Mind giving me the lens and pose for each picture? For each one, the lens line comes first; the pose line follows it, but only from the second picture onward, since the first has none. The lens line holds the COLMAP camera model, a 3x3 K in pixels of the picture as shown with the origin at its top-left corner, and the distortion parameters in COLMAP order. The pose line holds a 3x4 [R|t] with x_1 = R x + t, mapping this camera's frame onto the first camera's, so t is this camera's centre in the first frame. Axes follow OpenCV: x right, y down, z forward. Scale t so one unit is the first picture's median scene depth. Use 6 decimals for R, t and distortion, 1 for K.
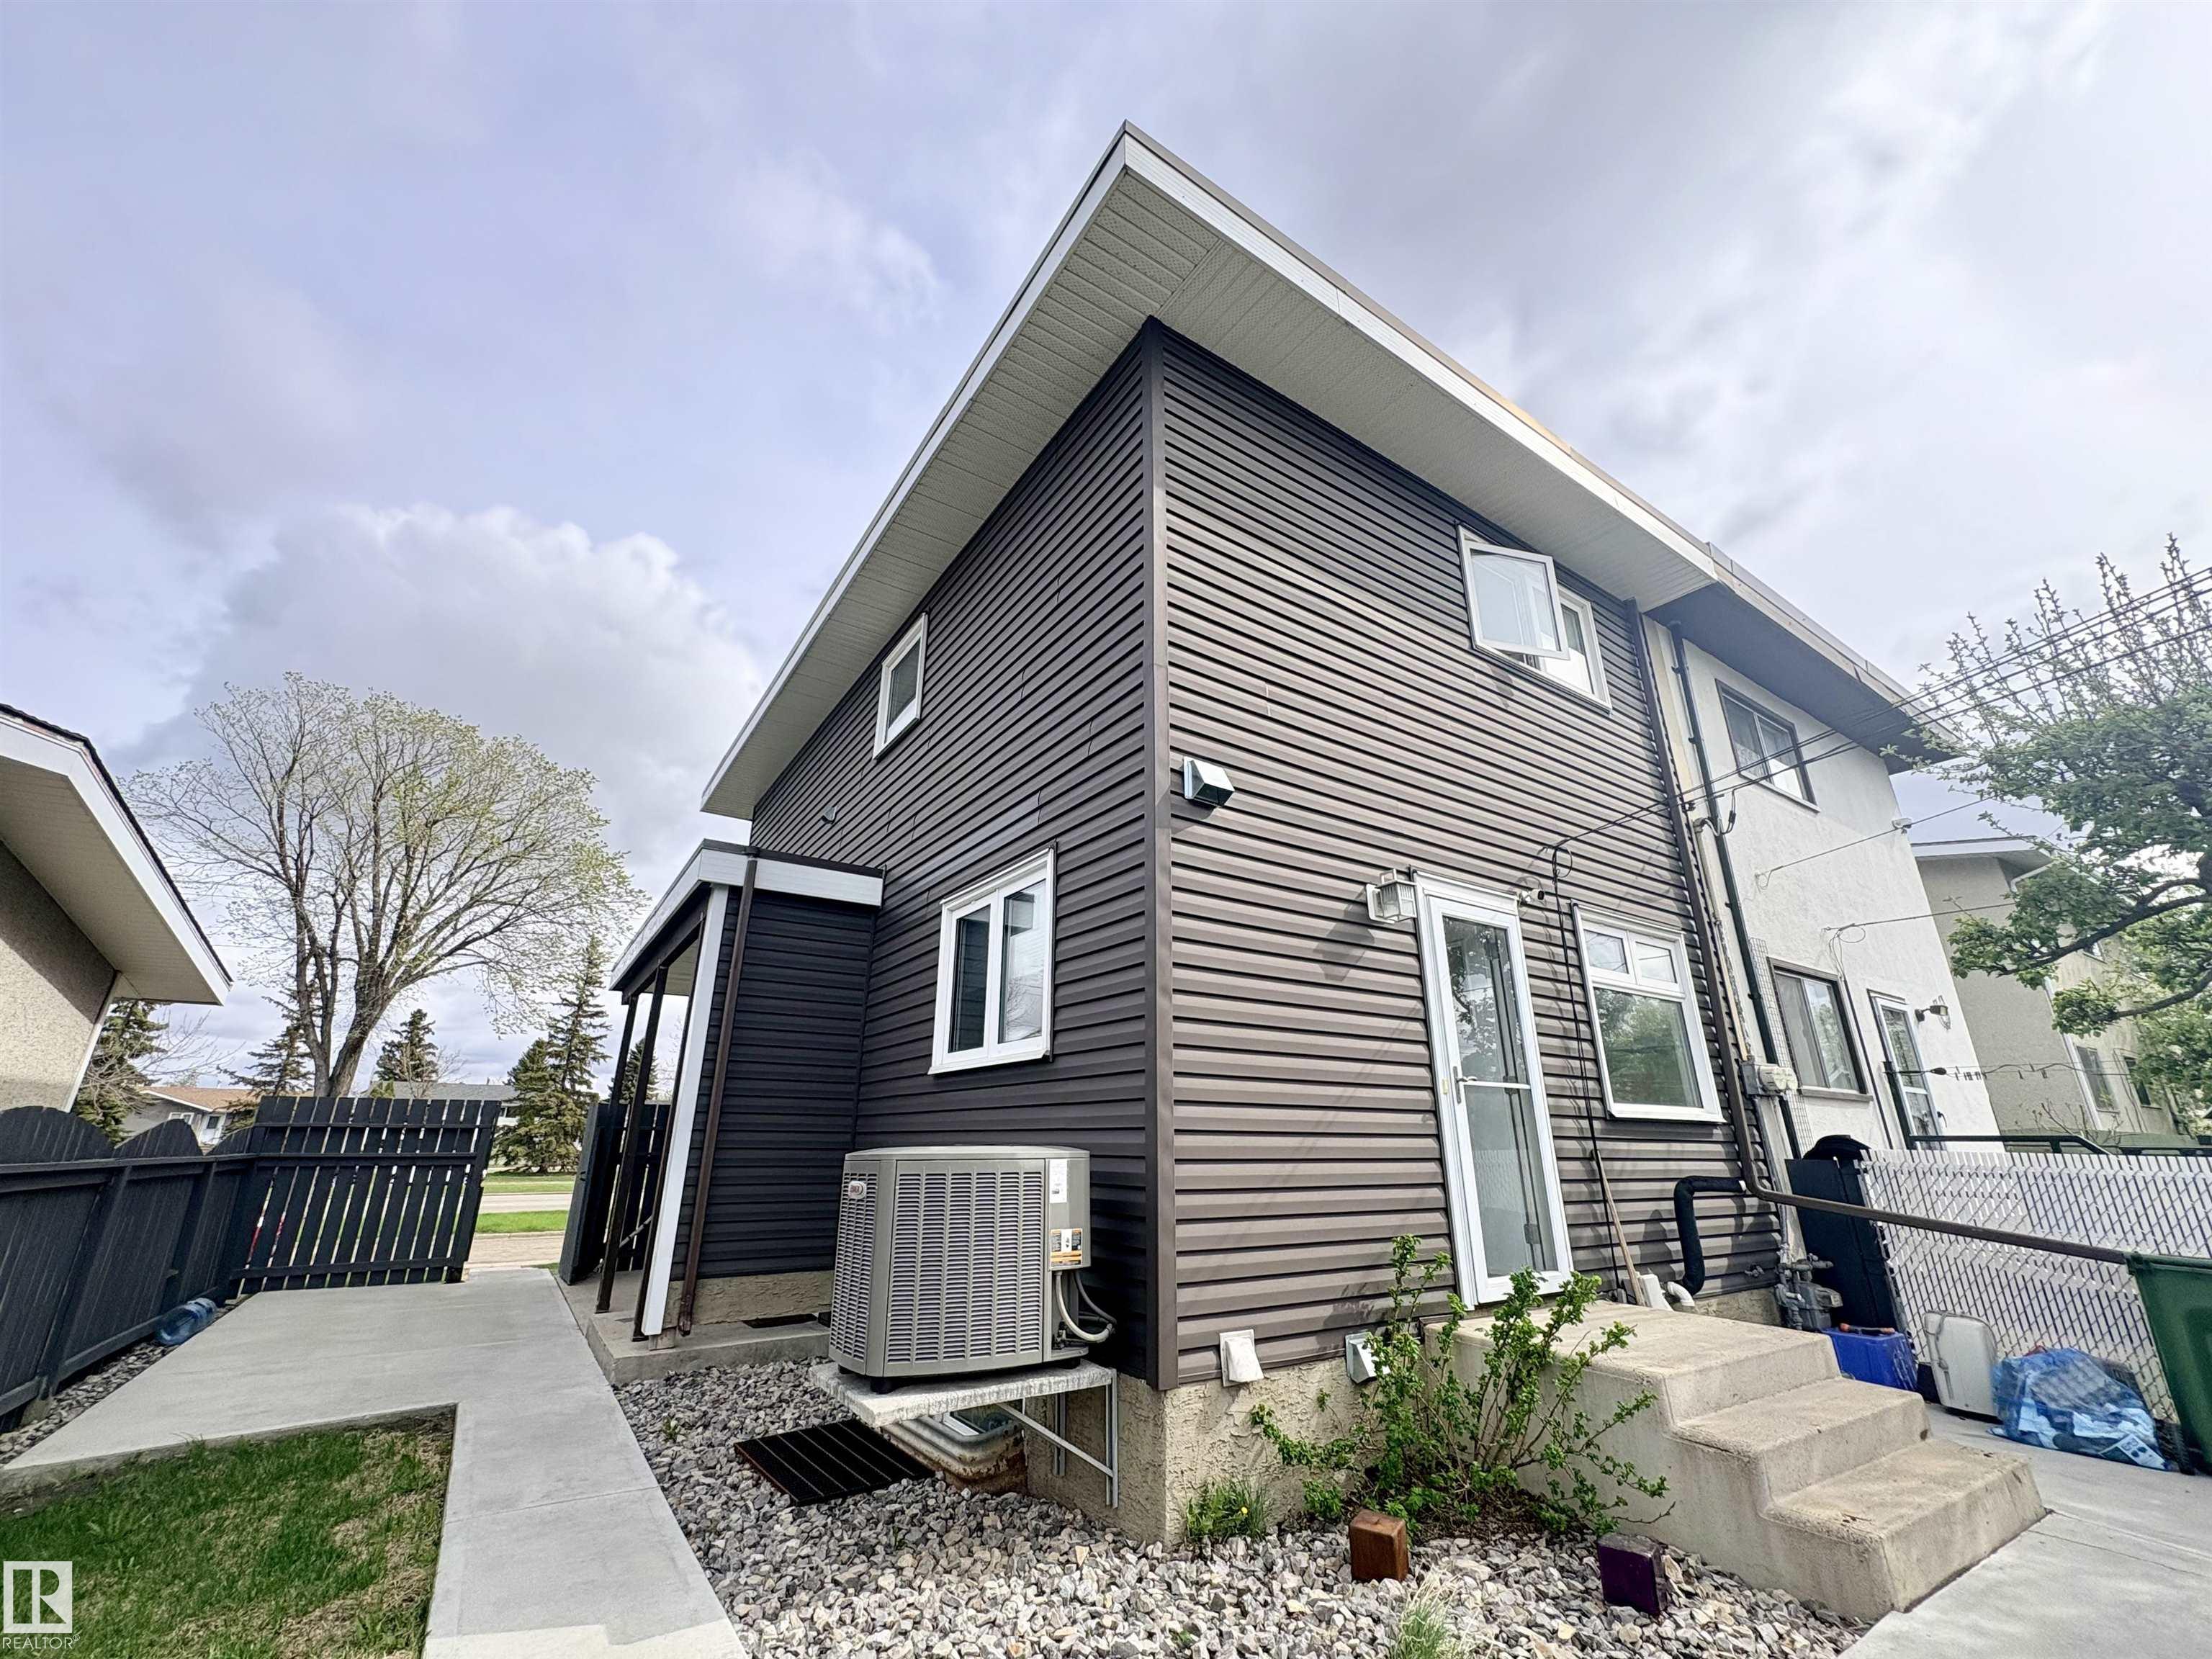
lens RADIAL K [[881.6, 0, 1102.4], [0, 881.6, 831.8], [0, 0, 1]] dist [0.000900, 0.000262]
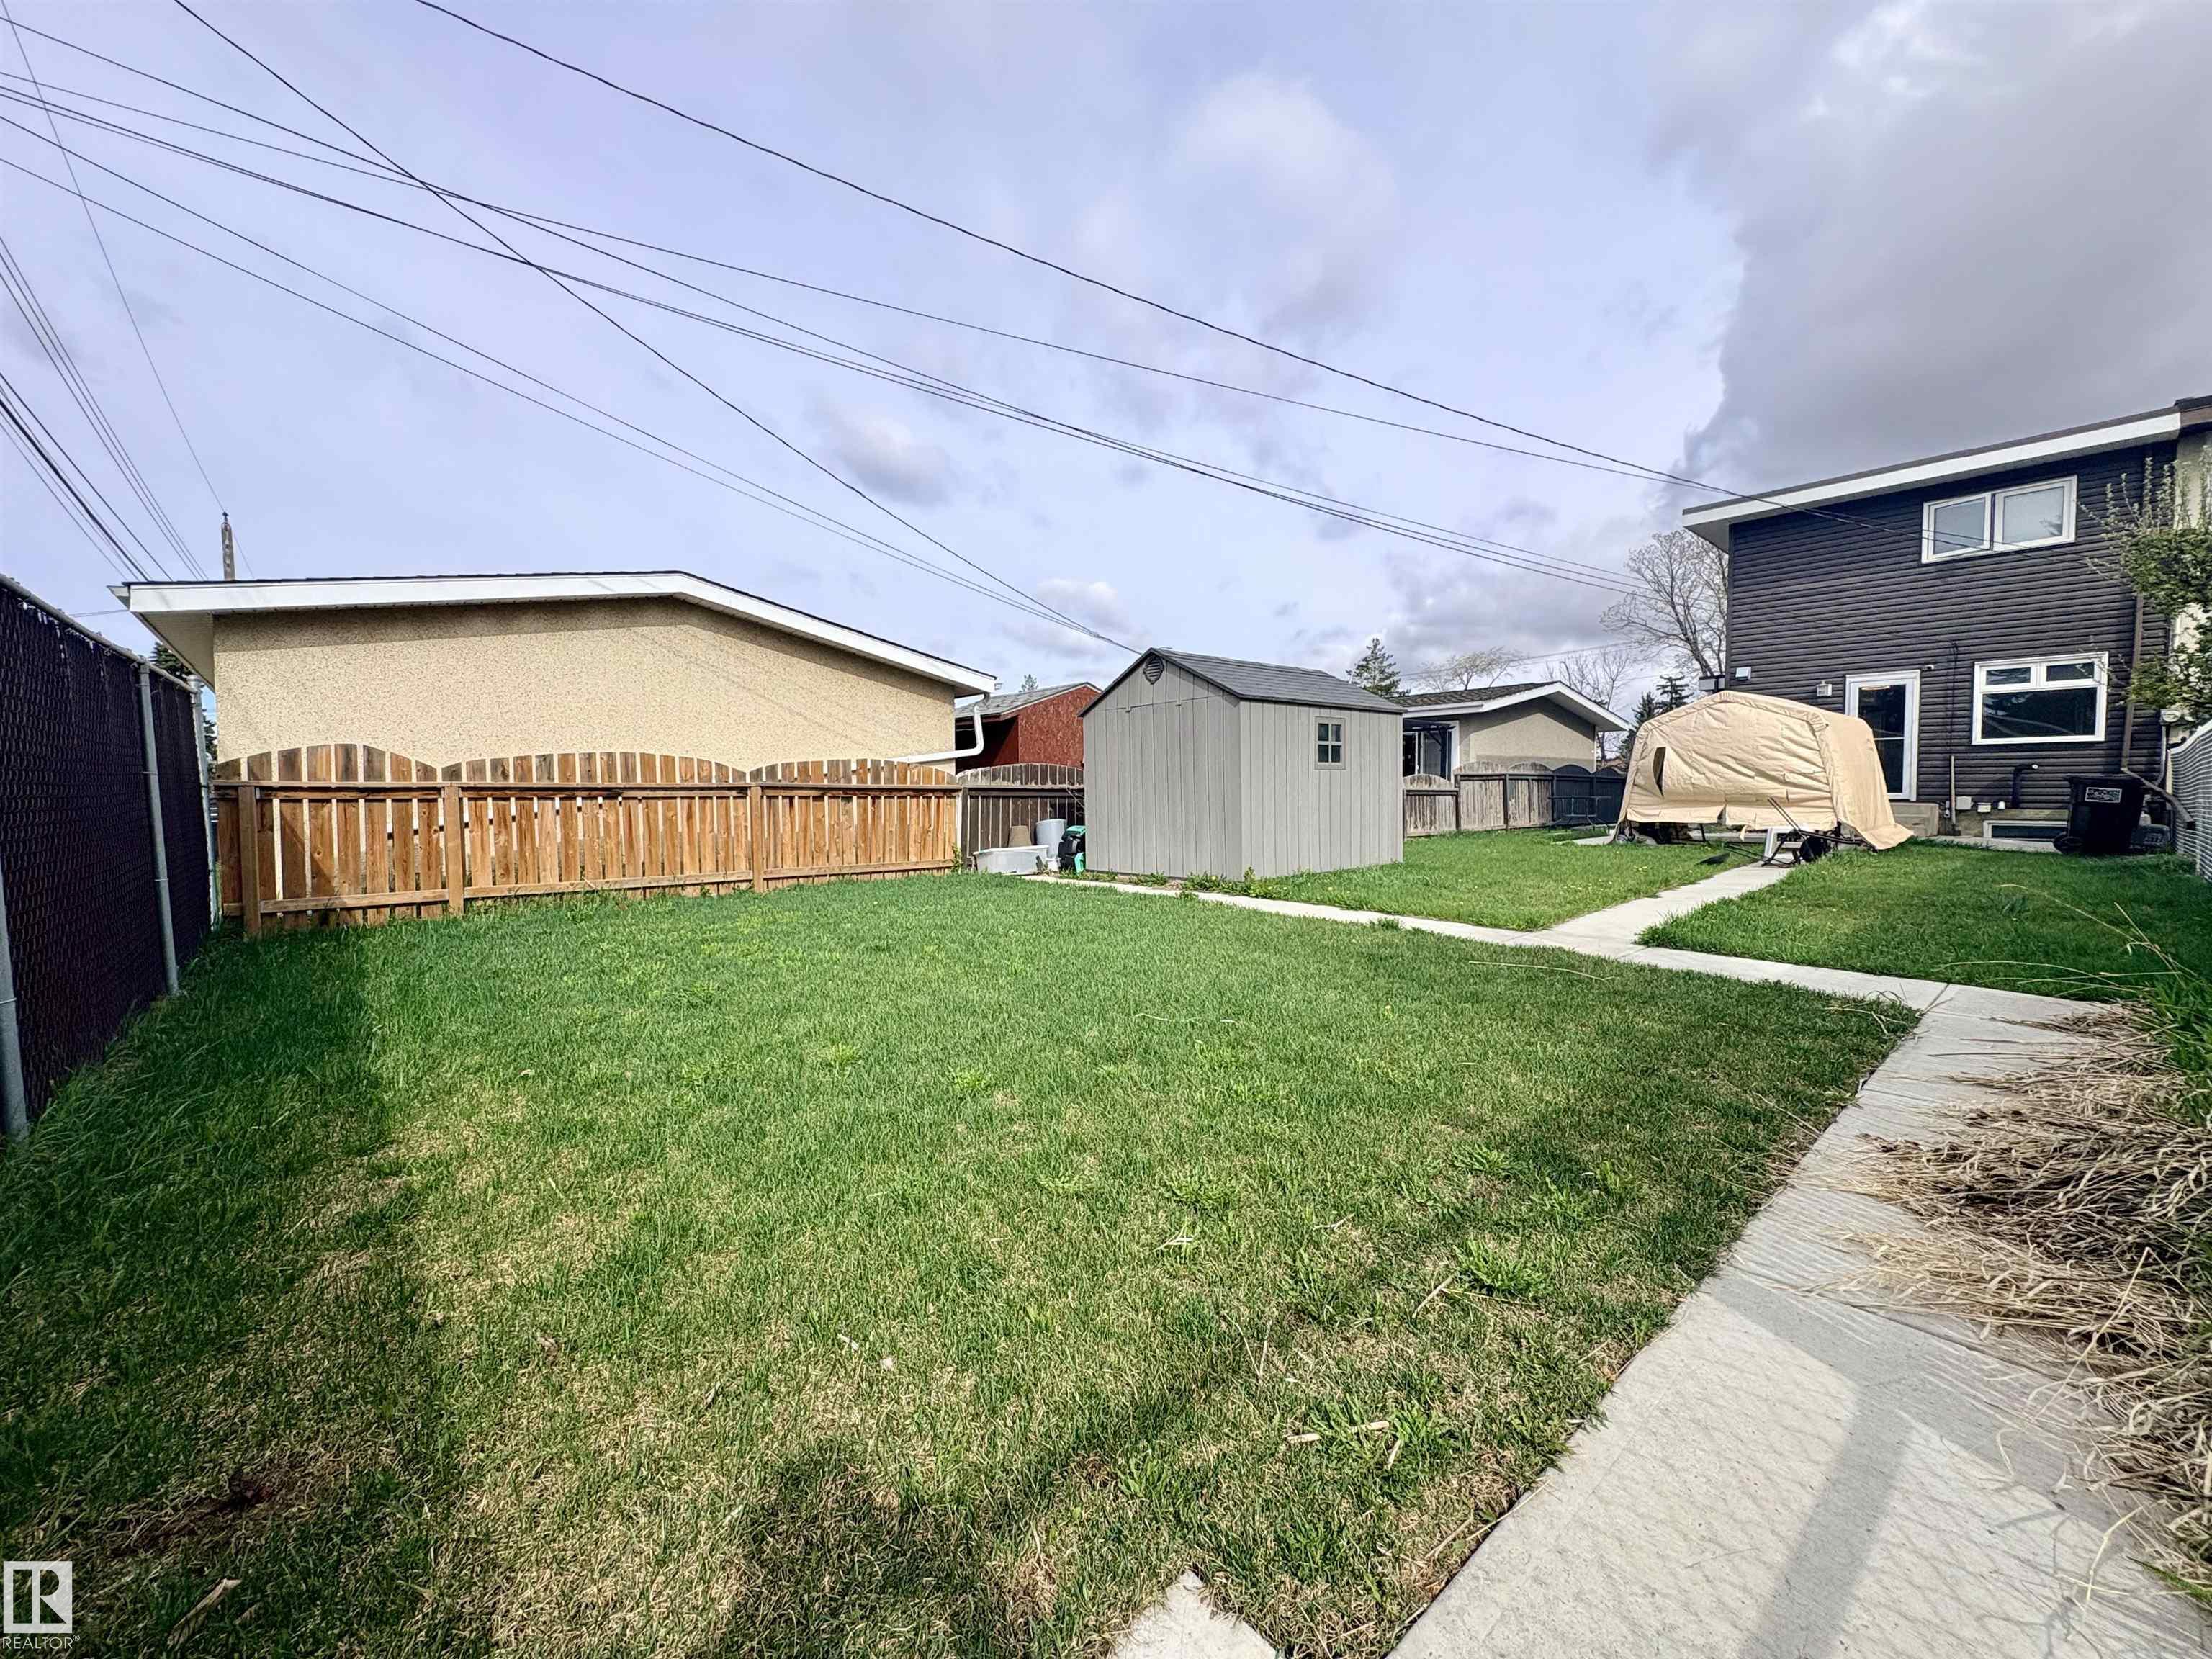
lens RADIAL K [[883.1, 0, 1102.0], [0, 883.1, 828.7], [0, 0, 1]] dist [0.001447, 0.000363]
pose [[0.129049, 0.032199, -0.991115, 2.386891], [0.332469, 0.940220, 0.073835, -0.419773], [0.934243, -0.339043, 0.110629, -1.516734]]
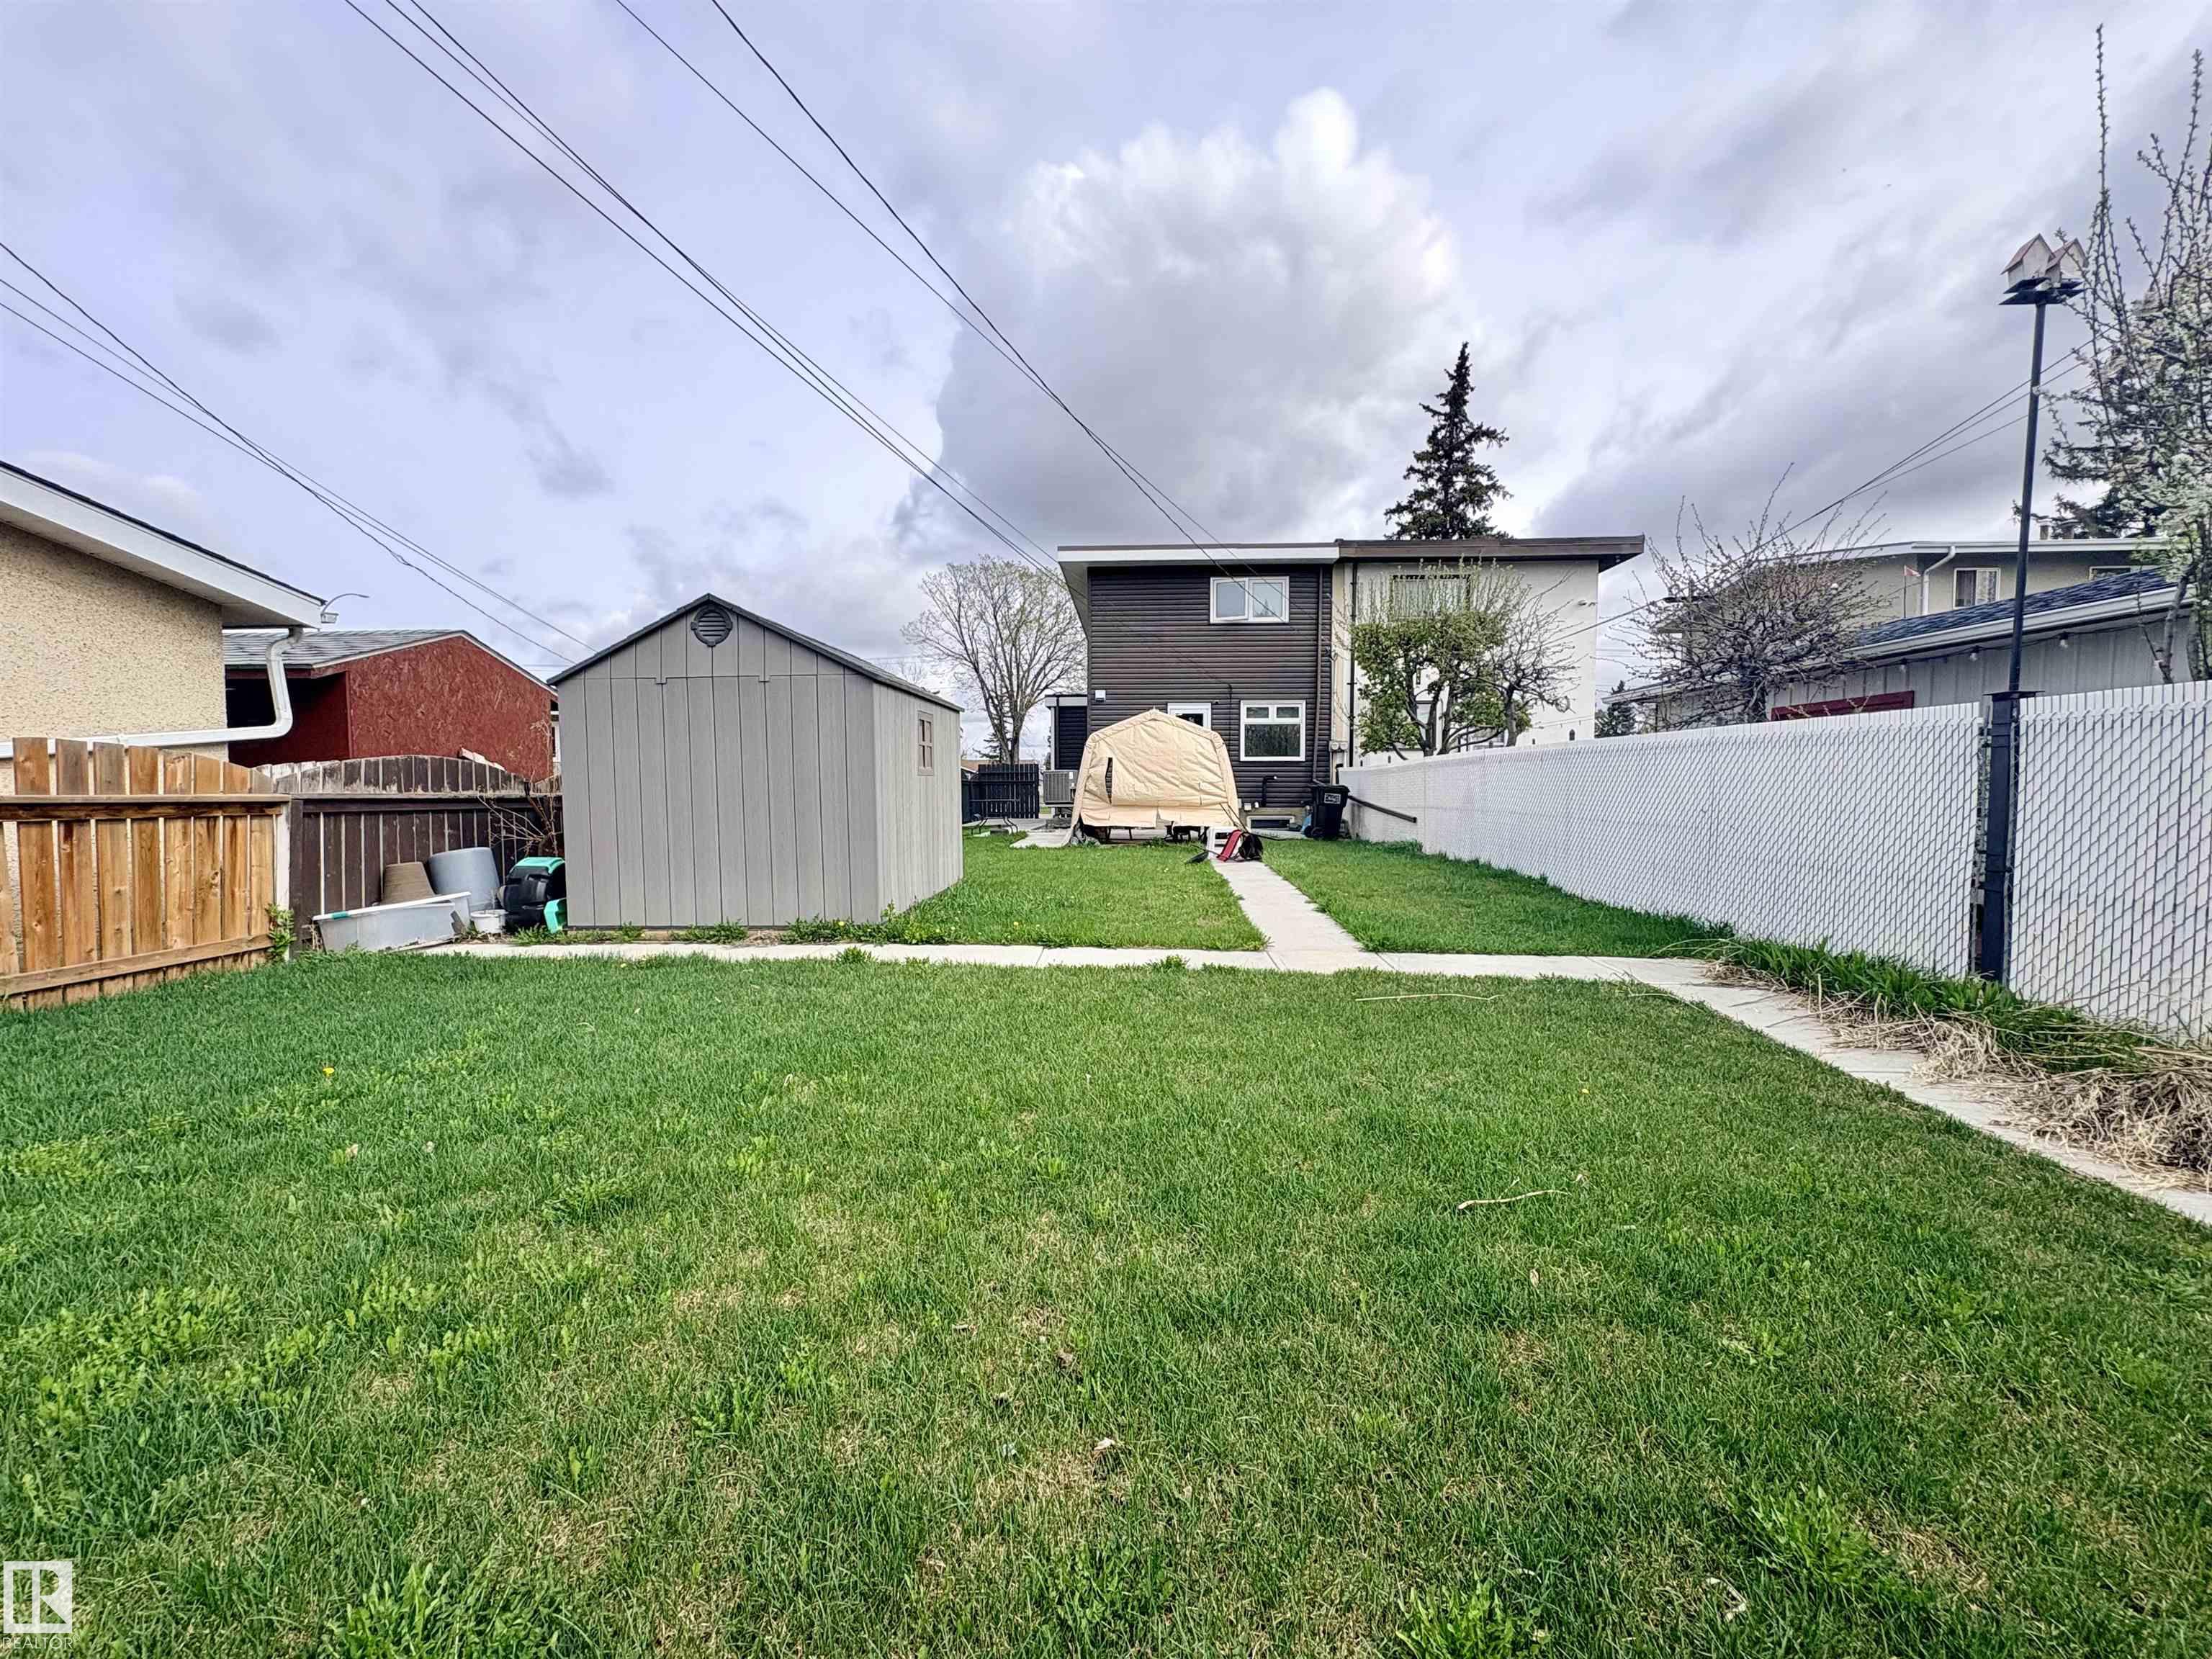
lens RADIAL K [[885.5, 0, 1103.8], [0, 885.5, 839.1], [0, 0, 1]] dist [0.001932, 0.000252]
pose [[0.807926, 0.025455, -0.588734, 1.884385], [0.202013, 0.926564, 0.317285, -0.538593], [0.553576, -0.375275, 0.743453, -1.780656]]
